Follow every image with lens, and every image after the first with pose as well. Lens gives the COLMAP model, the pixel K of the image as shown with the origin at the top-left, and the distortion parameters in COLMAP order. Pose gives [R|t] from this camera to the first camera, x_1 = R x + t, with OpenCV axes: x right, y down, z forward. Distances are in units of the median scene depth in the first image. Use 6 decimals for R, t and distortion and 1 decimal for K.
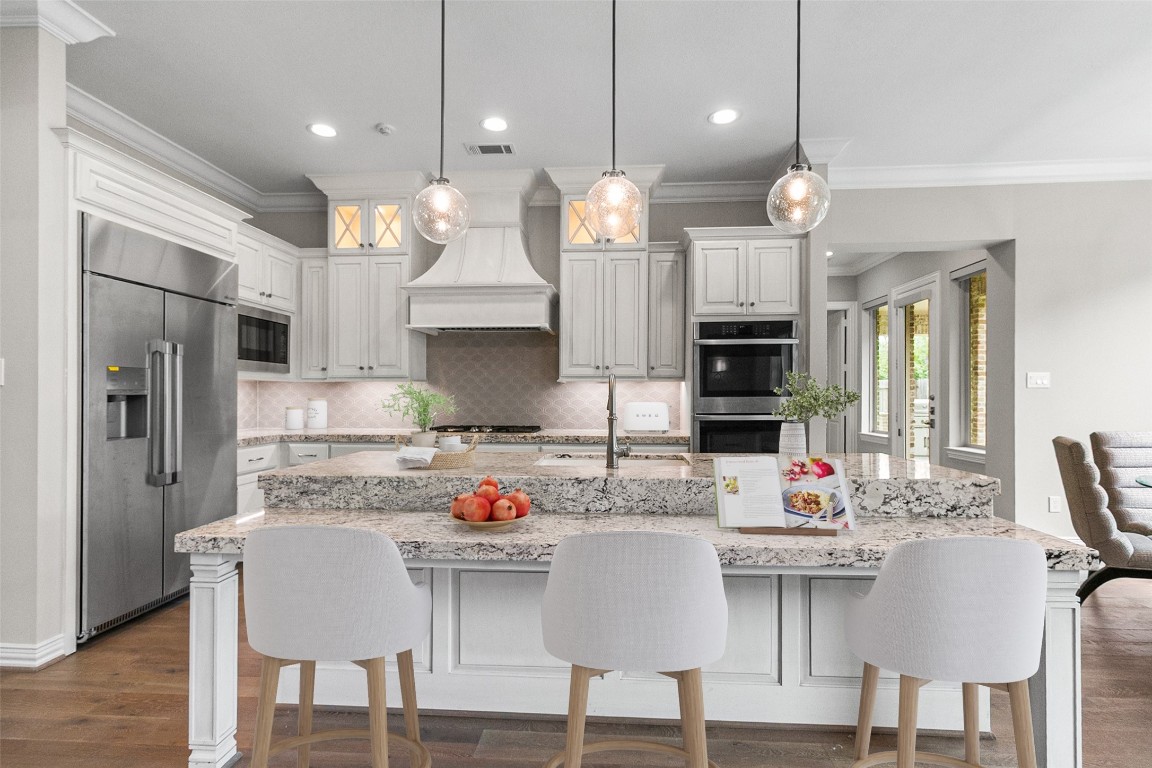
lens RADIAL K [[548.9, 0, 581.5], [0, 548.9, 390.7], [0, 0, 1]] dist [0.005999, -0.000965]
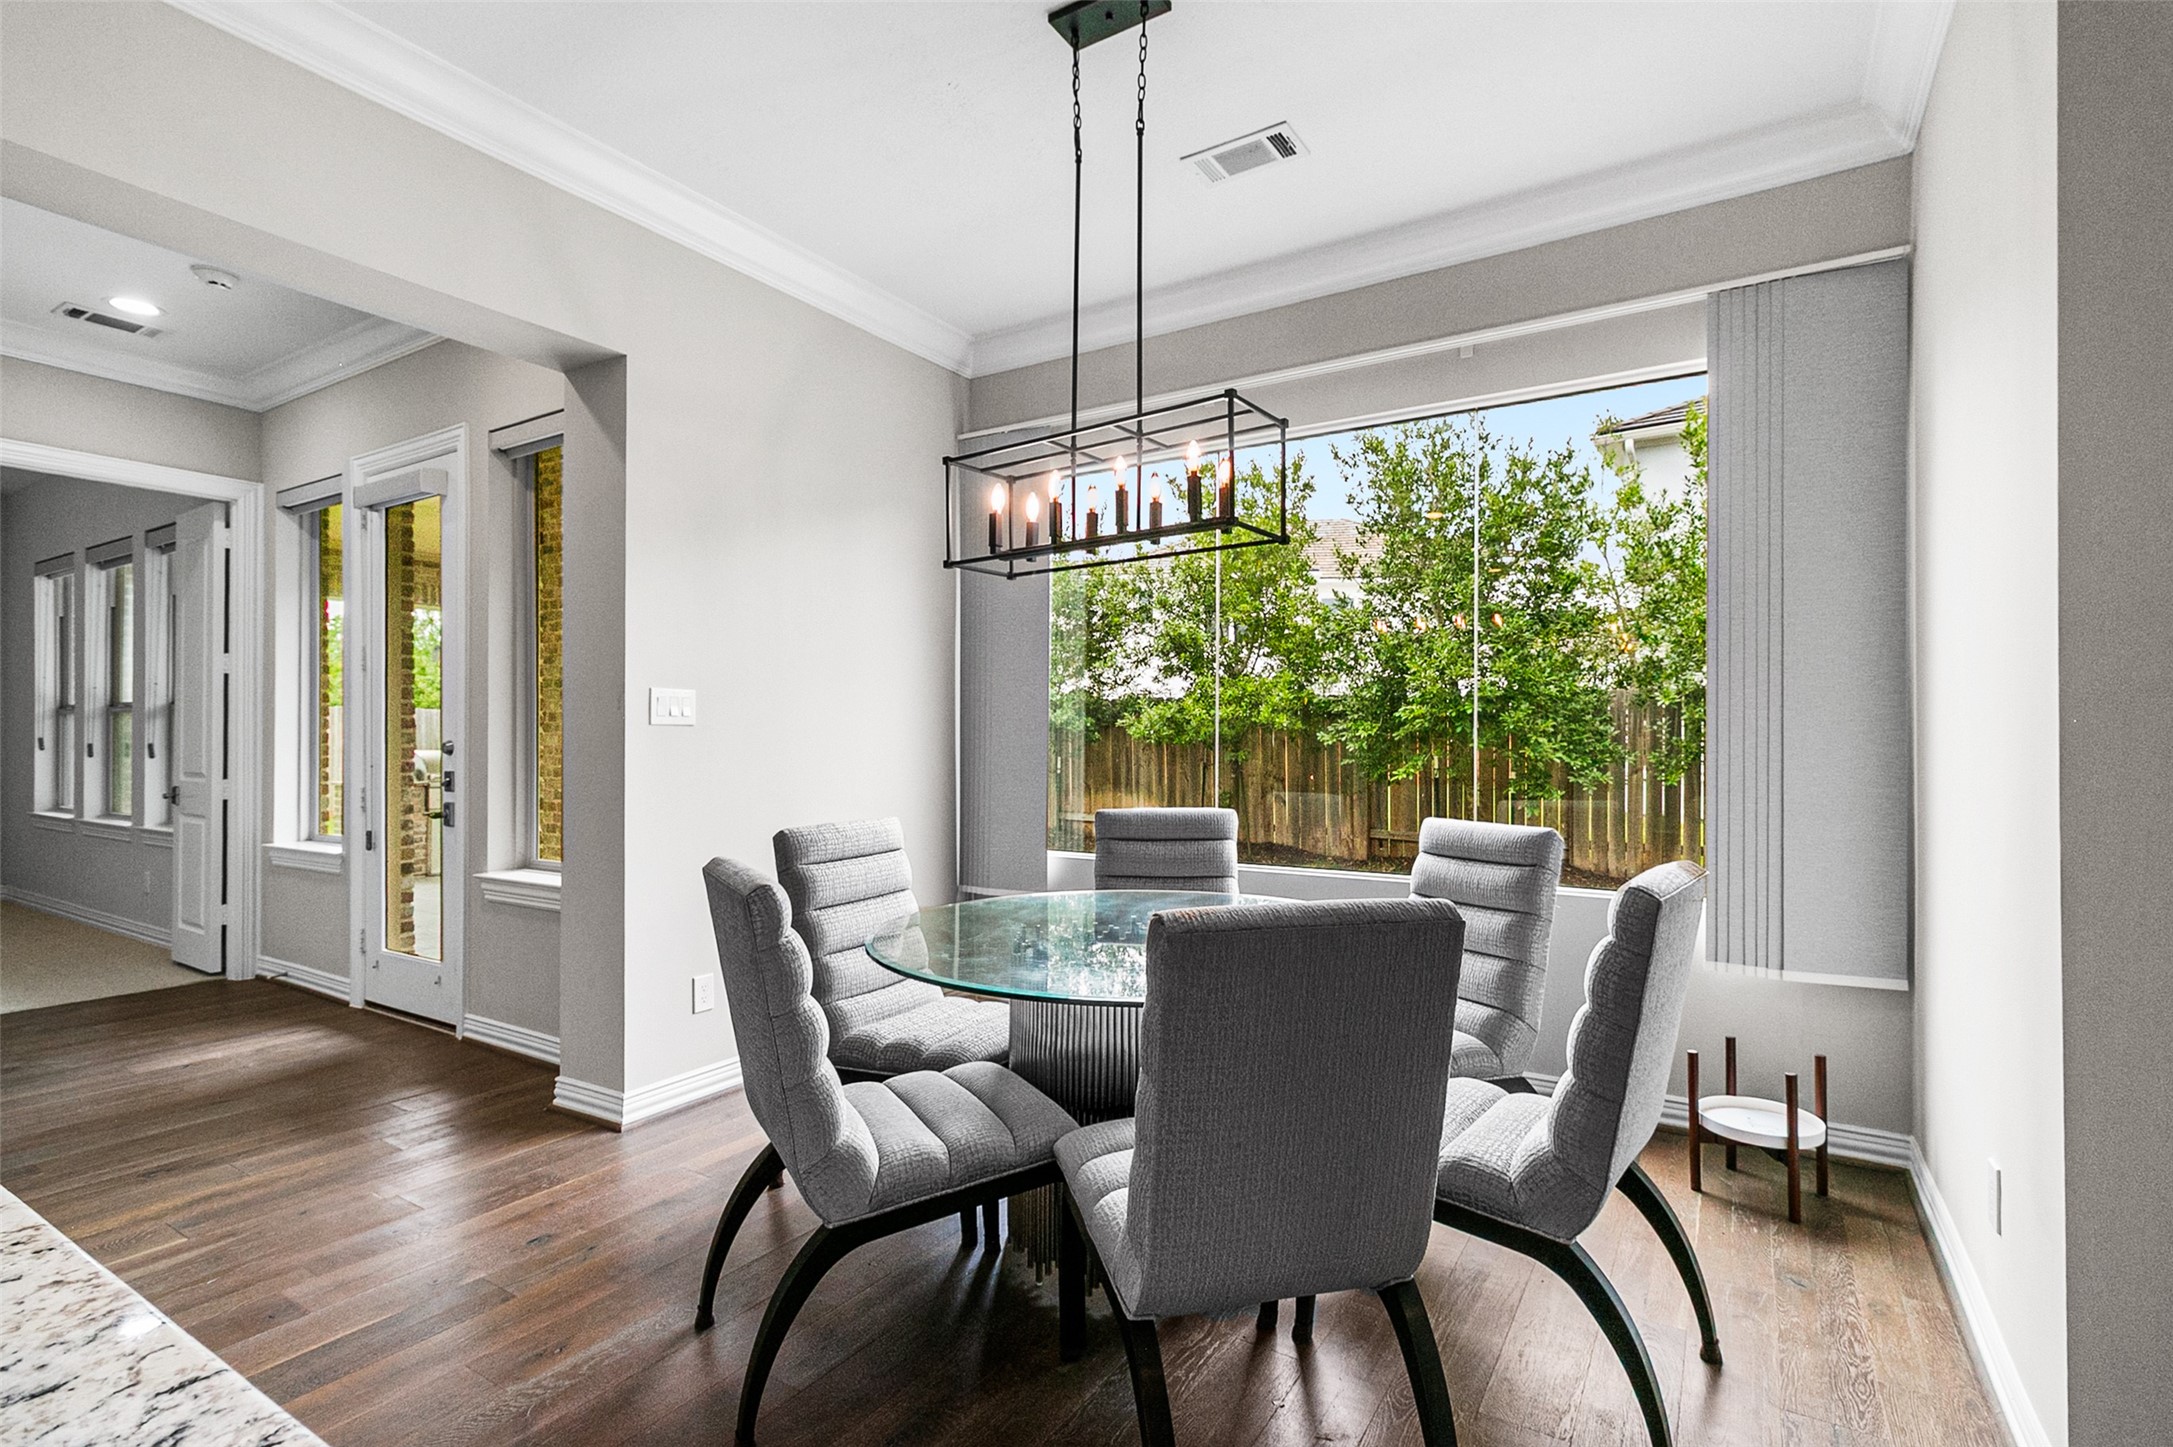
lens RADIAL K [[1035.3, 0, 1089.4], [0, 1035.3, 739.2], [0, 0, 1]] dist [0.005999, -0.000965]
pose [[0.478905, -0.002468, 0.877863, 0.206526], [-0.004780, 0.999974, 0.005419, 0.000359], [-0.877854, -0.006792, 0.478881, 0.246313]]
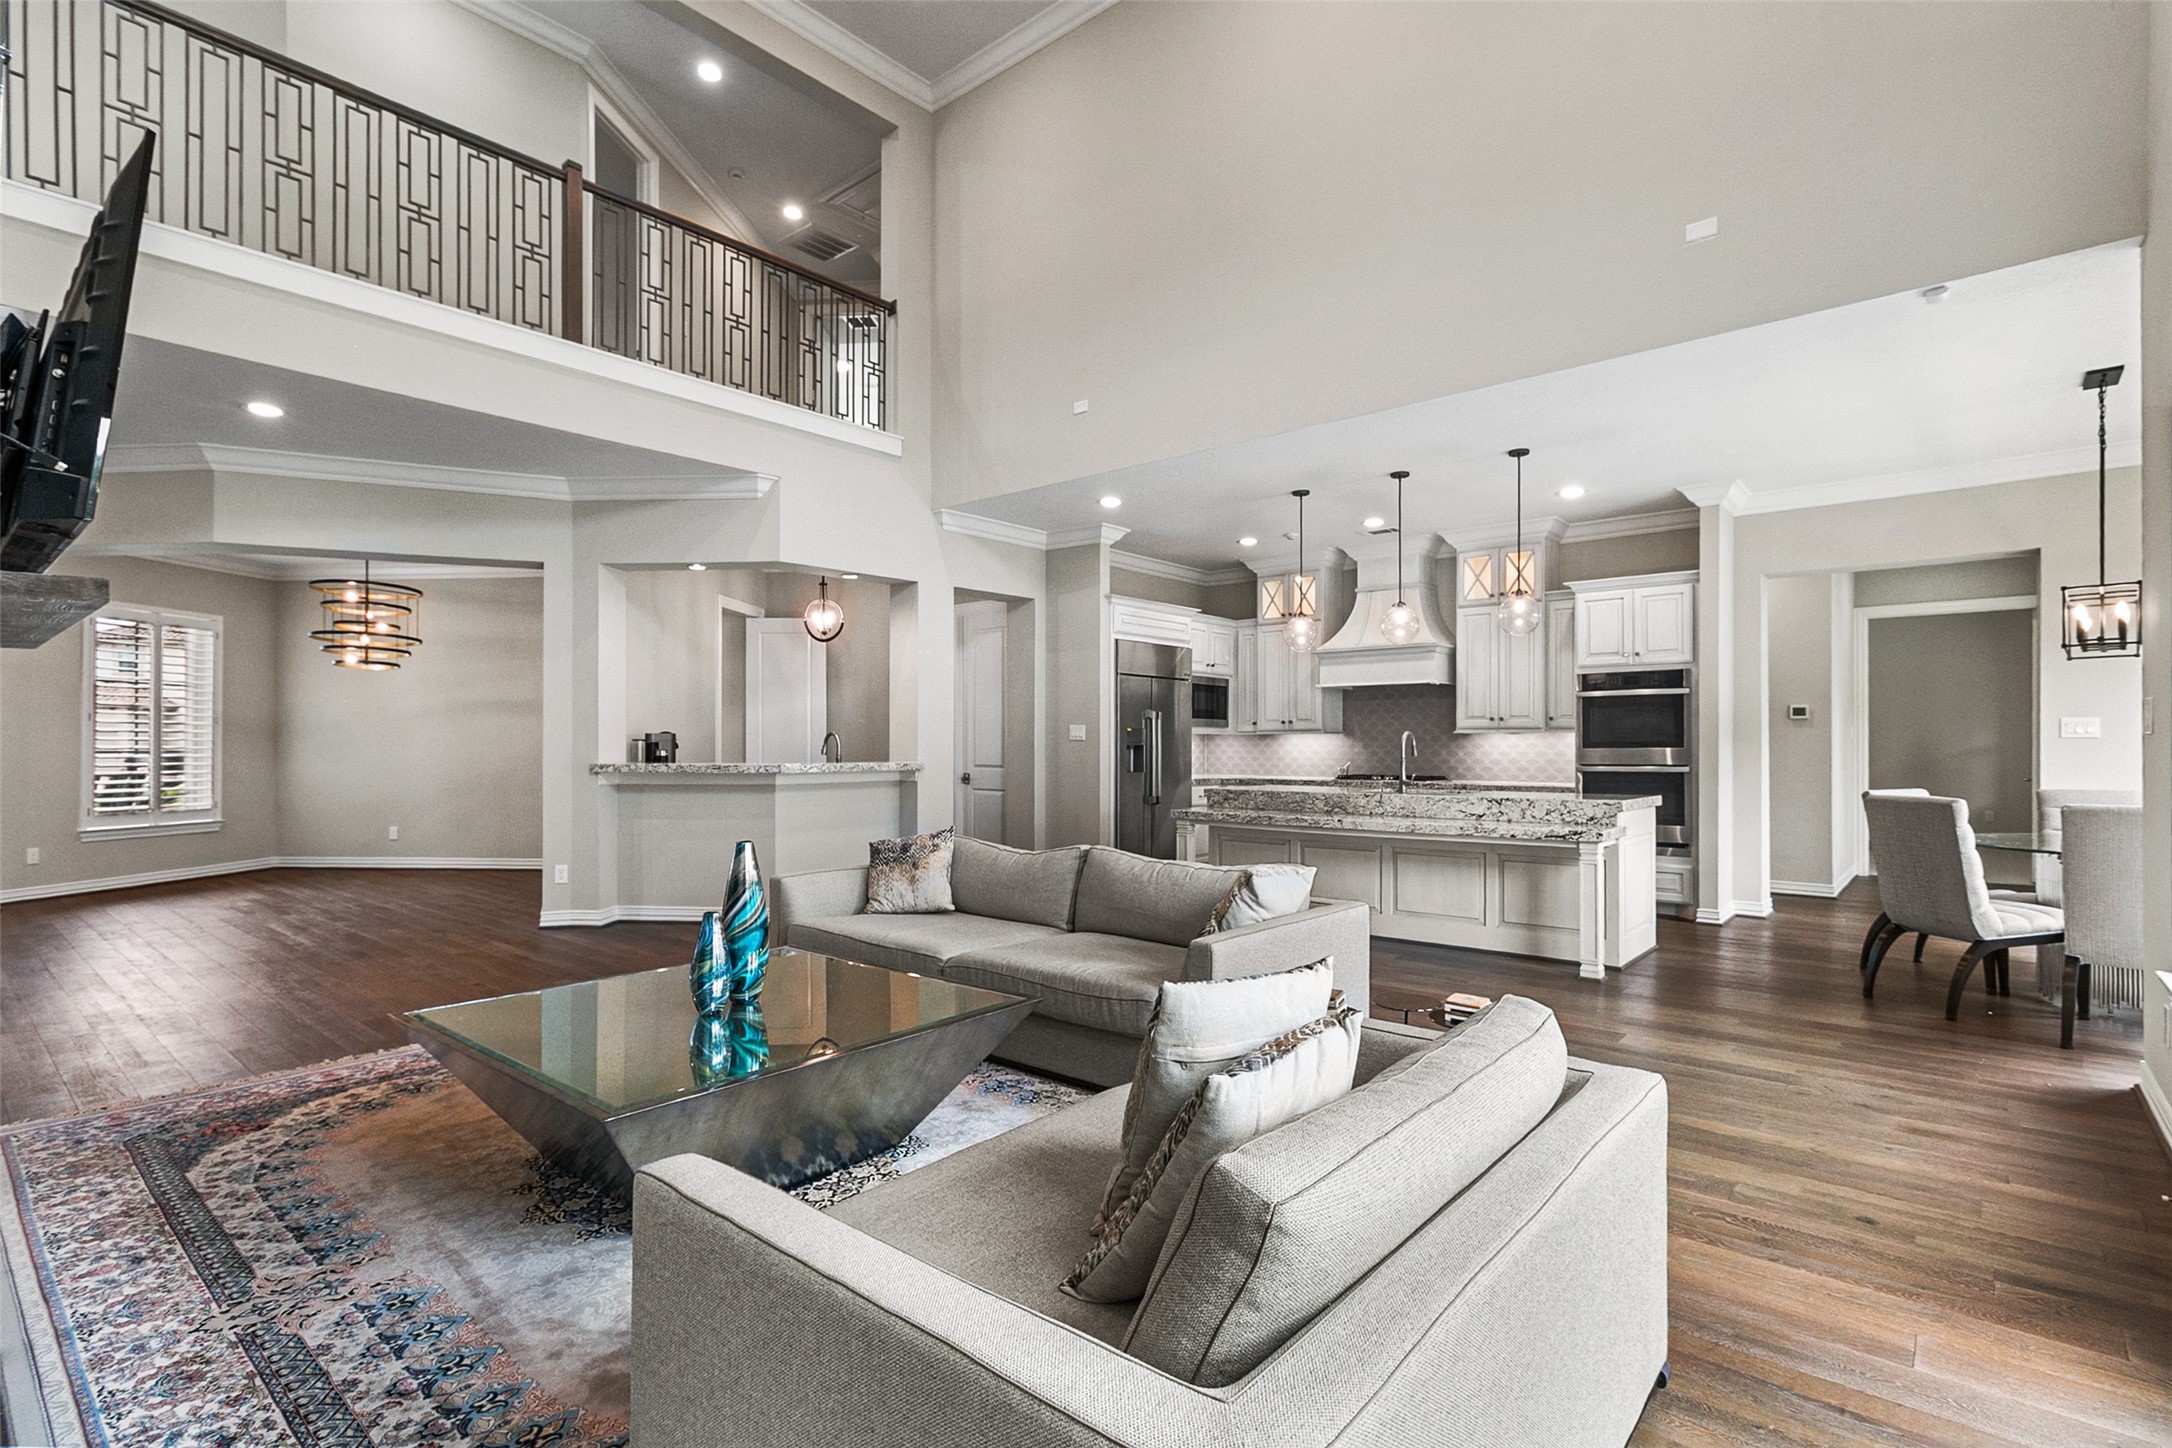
lens RADIAL K [[1034.8, 0, 1093.5], [0, 1034.8, 731.0], [0, 0, 1]] dist [0.005999, -0.000965]
pose [[0.800057, -0.007162, -0.599881, 0.639223], [0.002450, 0.999959, -0.008671, -0.005803], [0.599919, 0.005468, 0.800042, -1.068039]]
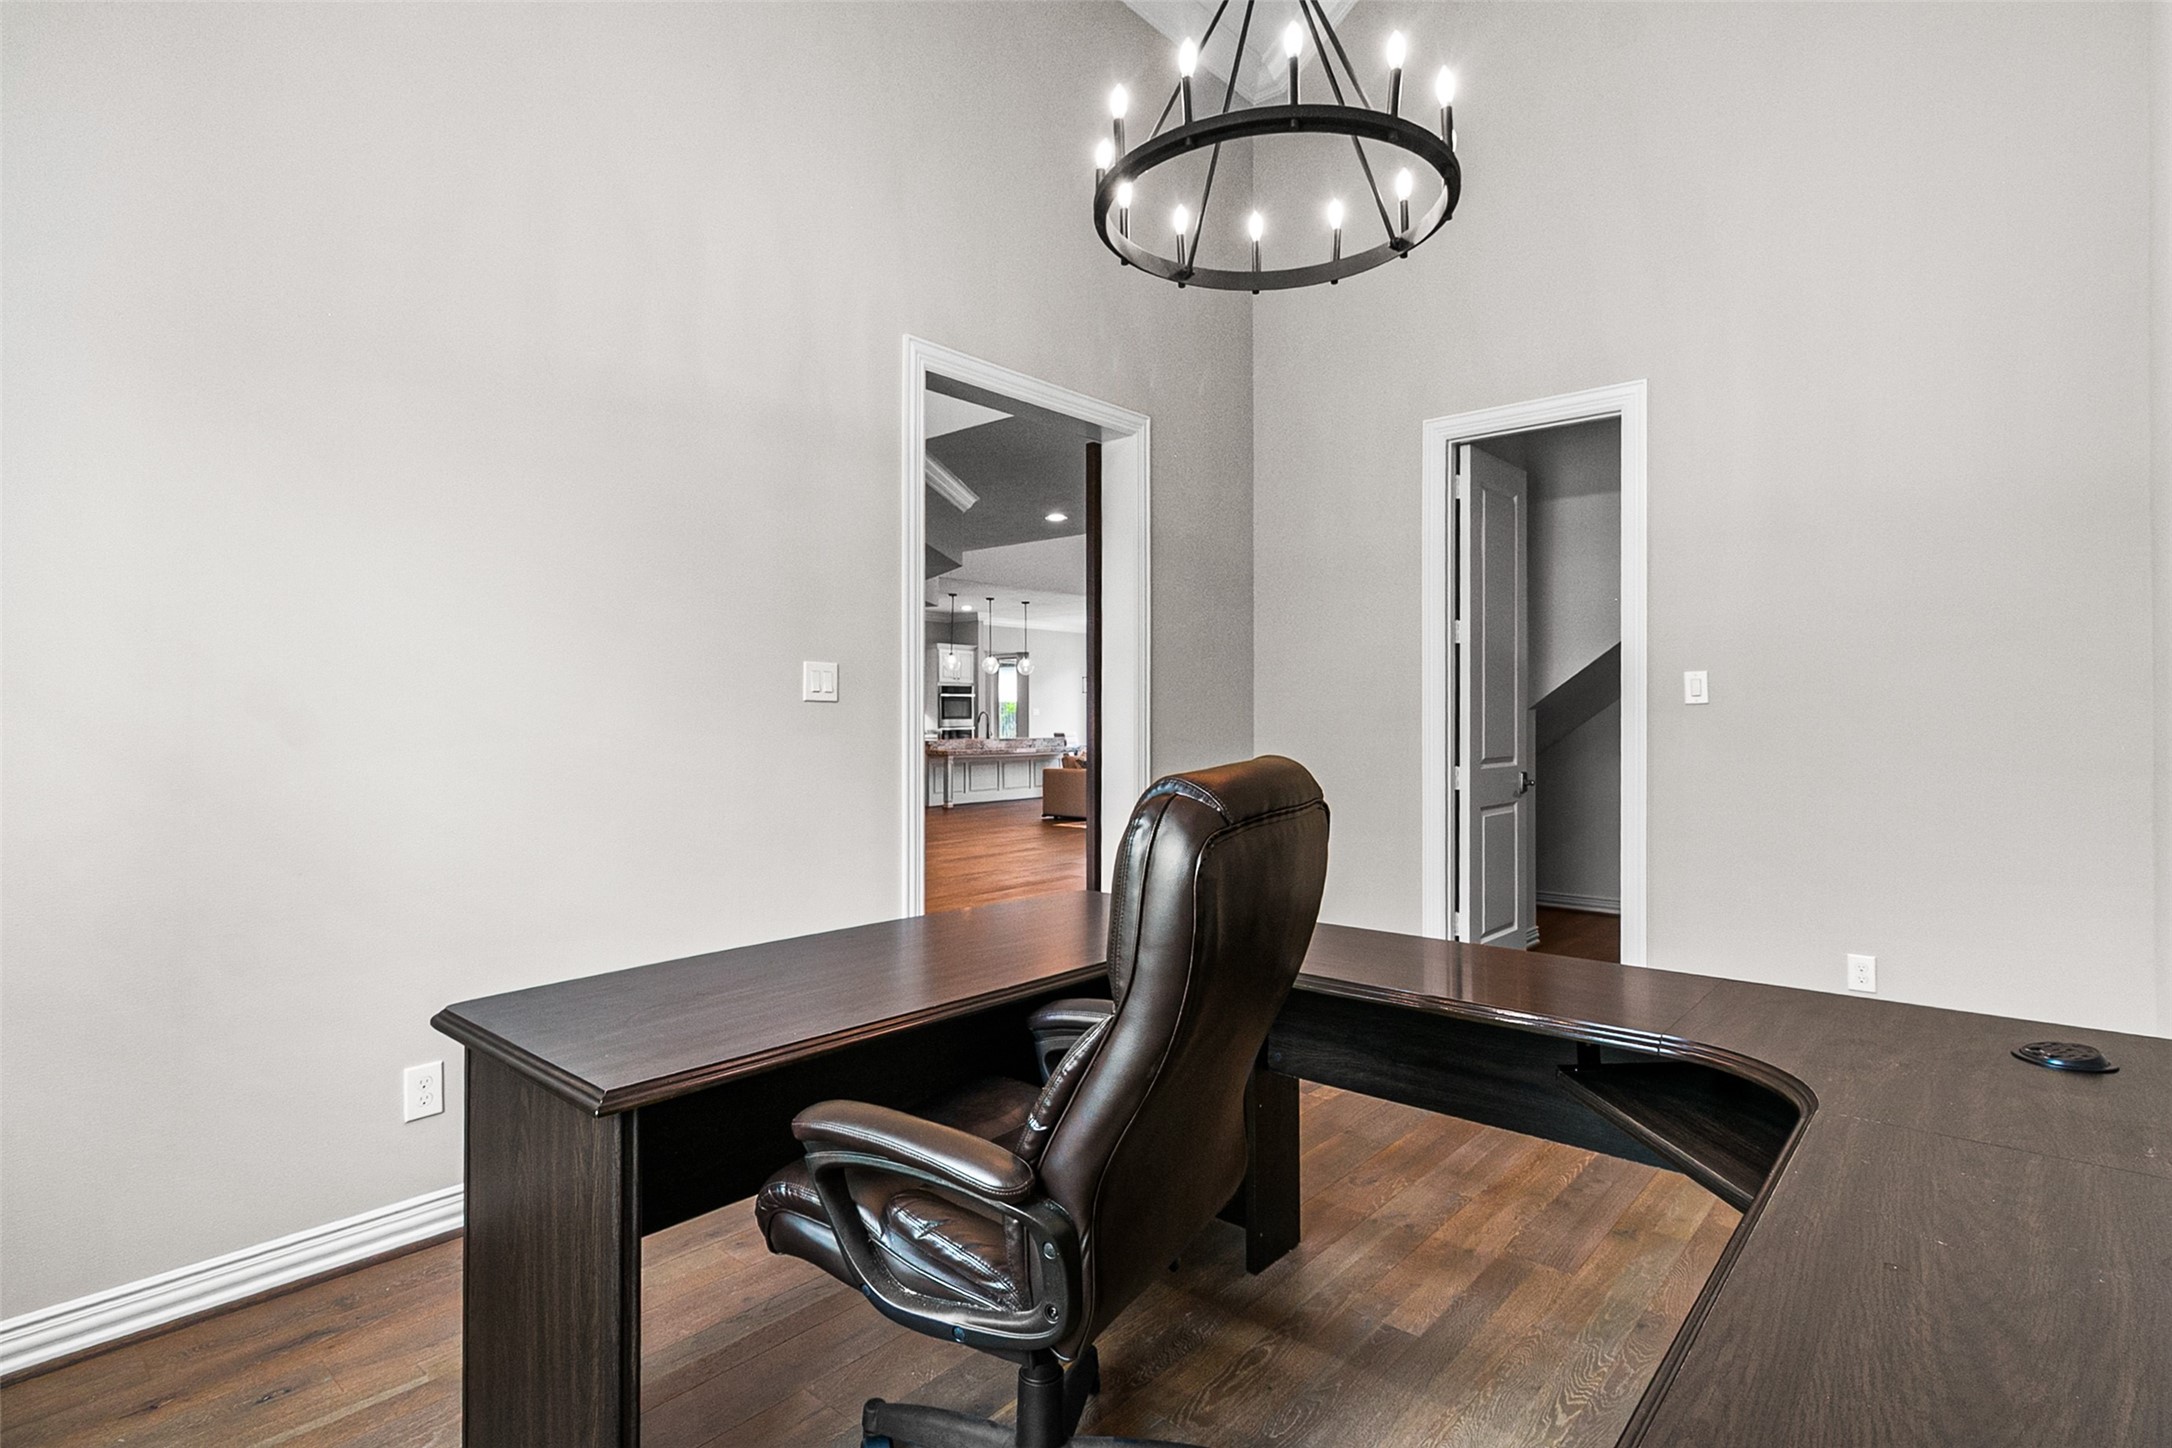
lens RADIAL K [[1034.8, 0, 1082.9], [0, 1034.8, 723.5], [0, 0, 1]] dist [0.005999, -0.000965]
pose [[0.610416, -0.000749, 0.792081, -2.717876], [-0.000689, 0.999999, 0.001477, 0.019611], [-0.792081, -0.001448, 0.610414, -1.980430]]
